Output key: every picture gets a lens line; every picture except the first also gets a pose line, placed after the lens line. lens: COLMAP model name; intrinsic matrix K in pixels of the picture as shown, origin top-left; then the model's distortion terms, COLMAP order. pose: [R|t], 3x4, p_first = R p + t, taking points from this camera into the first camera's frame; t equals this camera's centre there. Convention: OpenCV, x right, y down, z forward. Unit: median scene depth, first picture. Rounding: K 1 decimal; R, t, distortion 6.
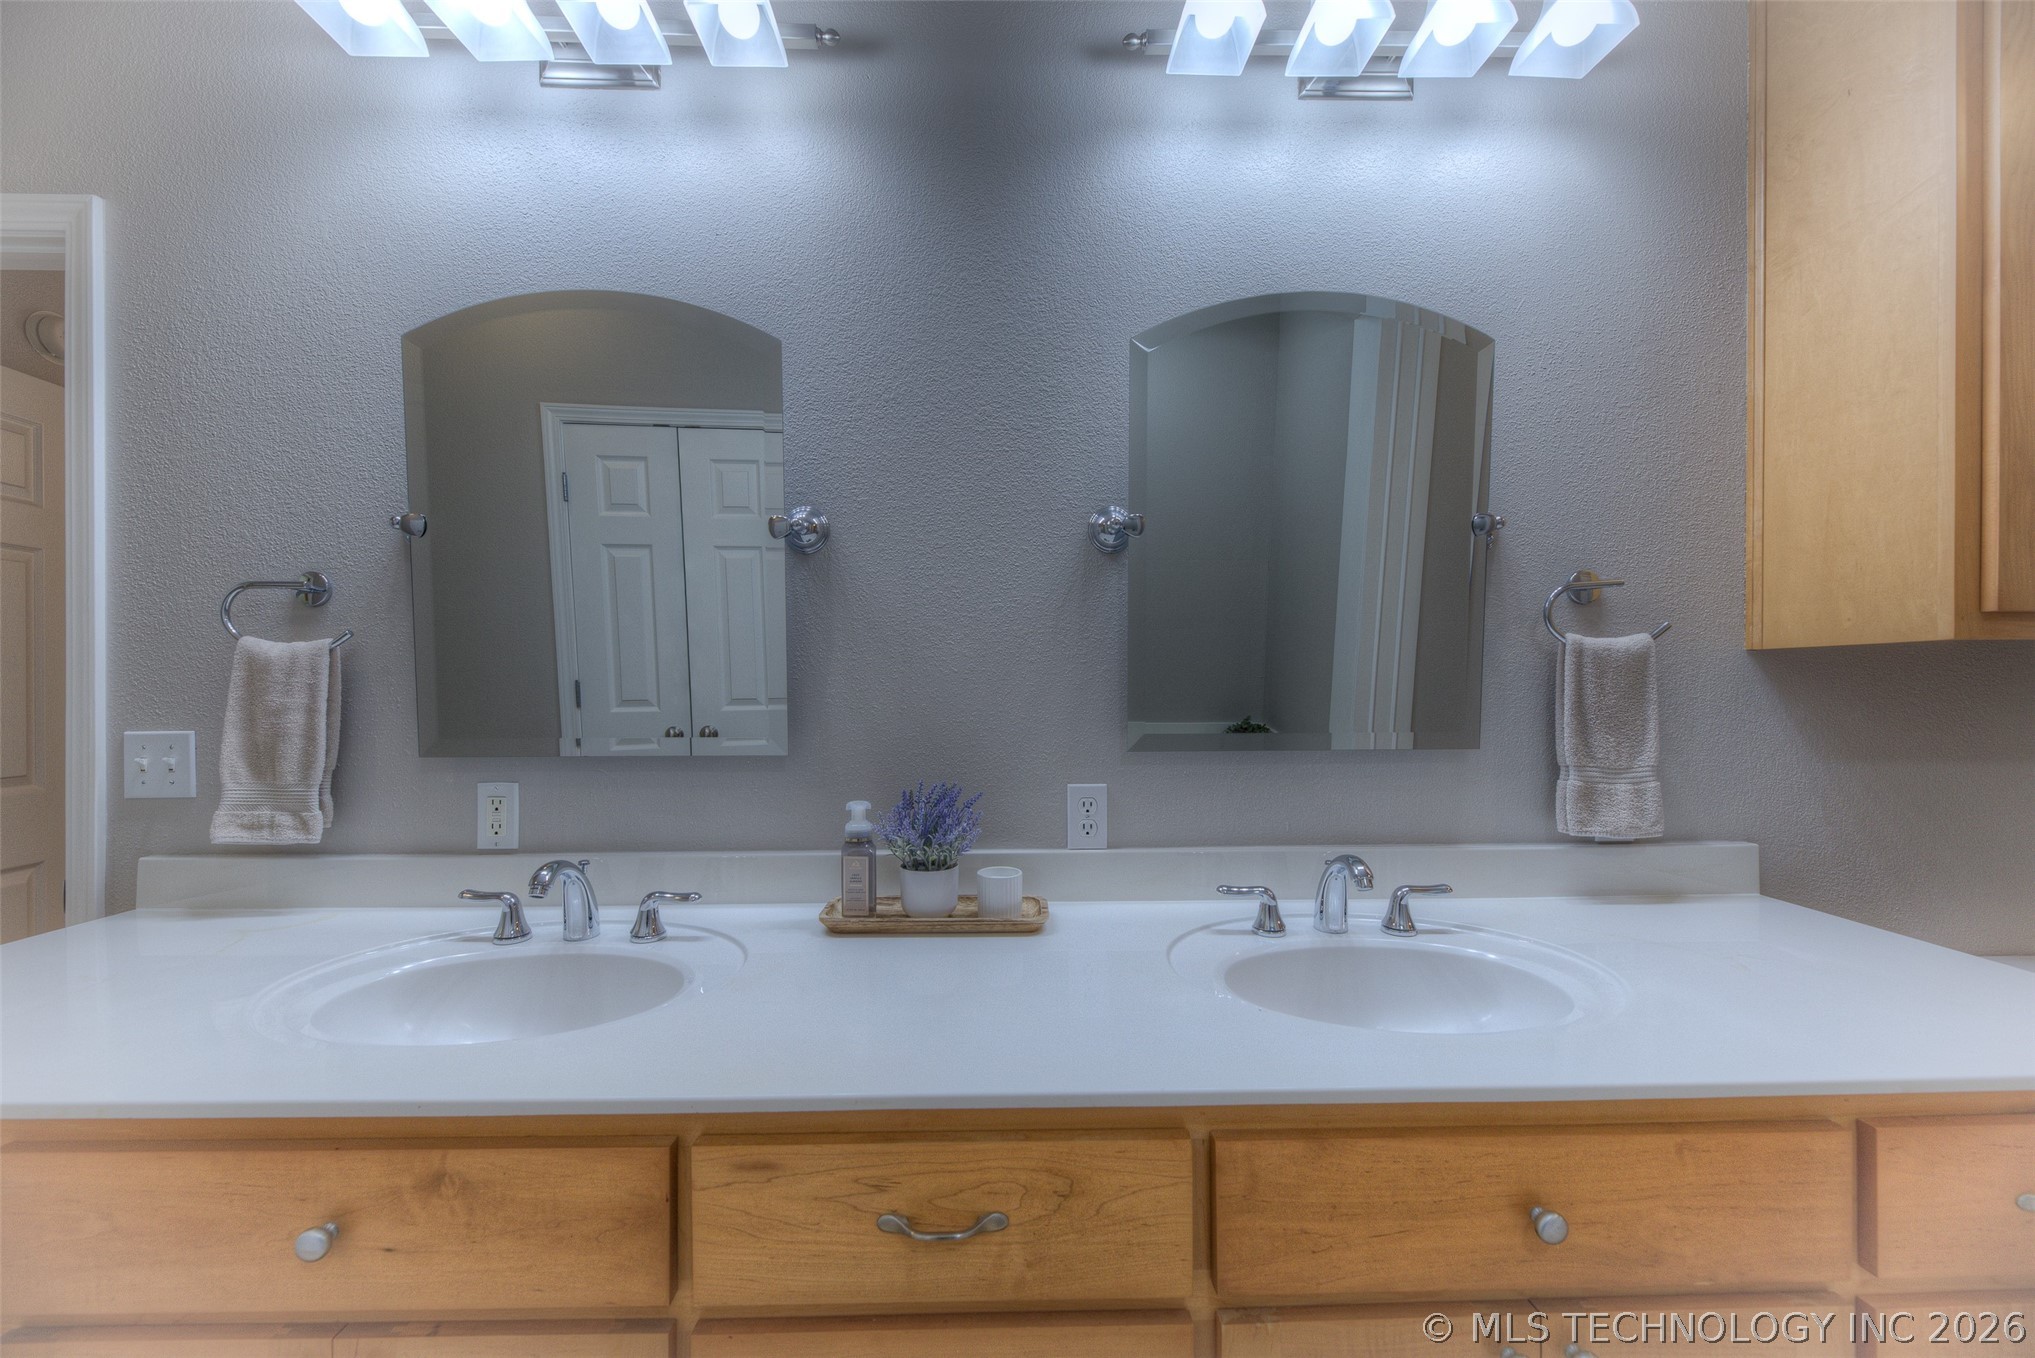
lens RADIAL K [[828.0, 0, 1018.9], [0, 828.0, 687.9], [0, 0, 1]] dist [0.001507, 0.000035]
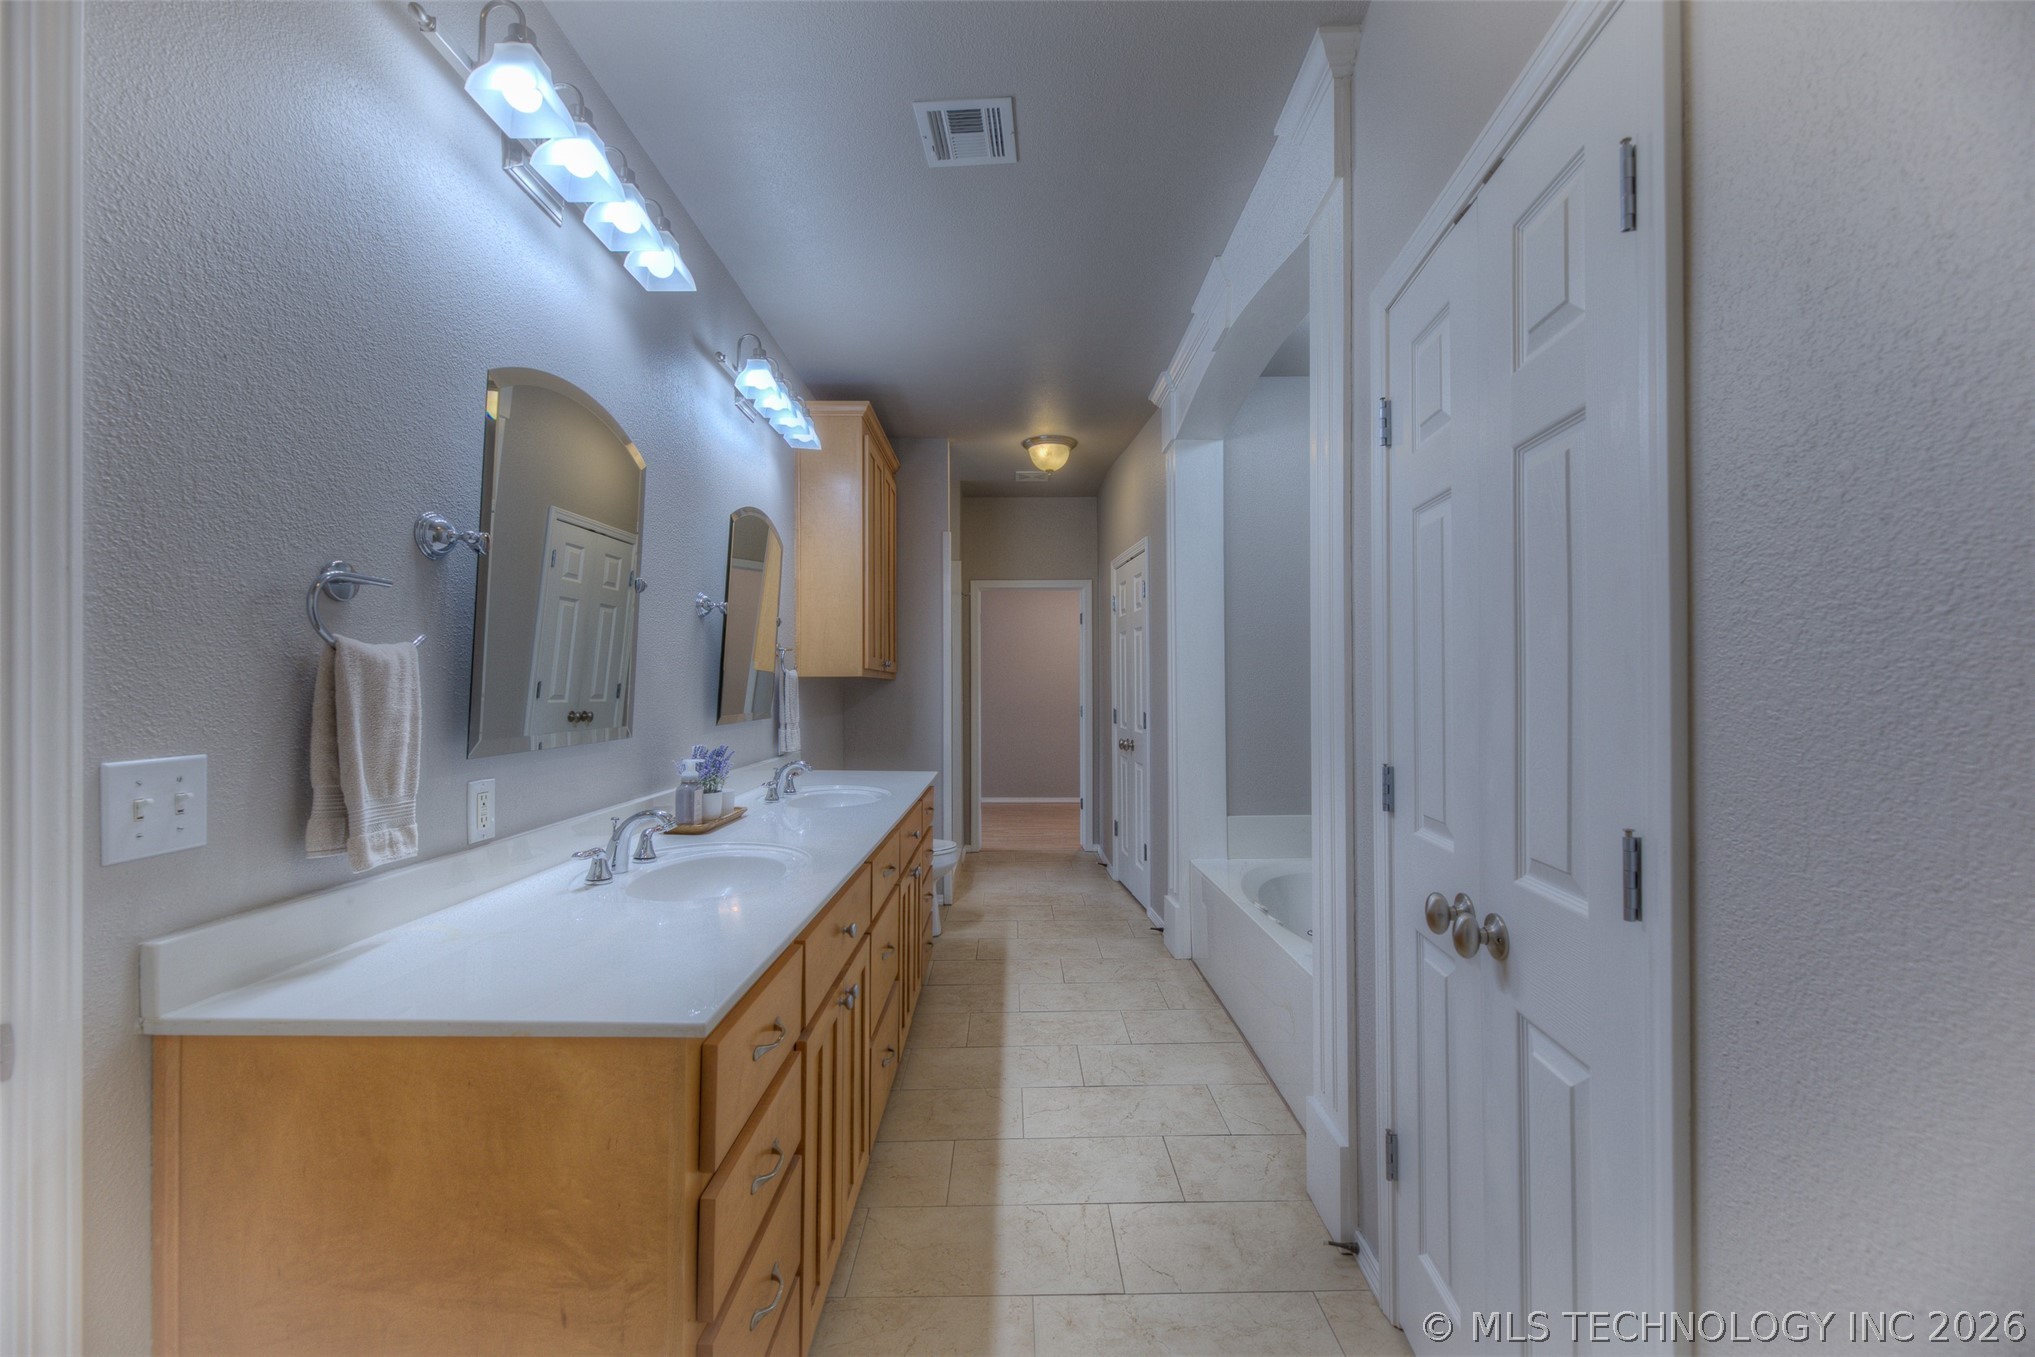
lens RADIAL K [[809.5, 0, 1018.3], [0, 809.5, 681.6], [0, 0, 1]] dist [0.006555, -0.000225]
pose [[0.021724, 0.011718, 0.999695, -1.703778], [0.007278, 0.999903, -0.011879, 0.002110], [-0.999738, 0.007534, 0.021637, 0.270778]]
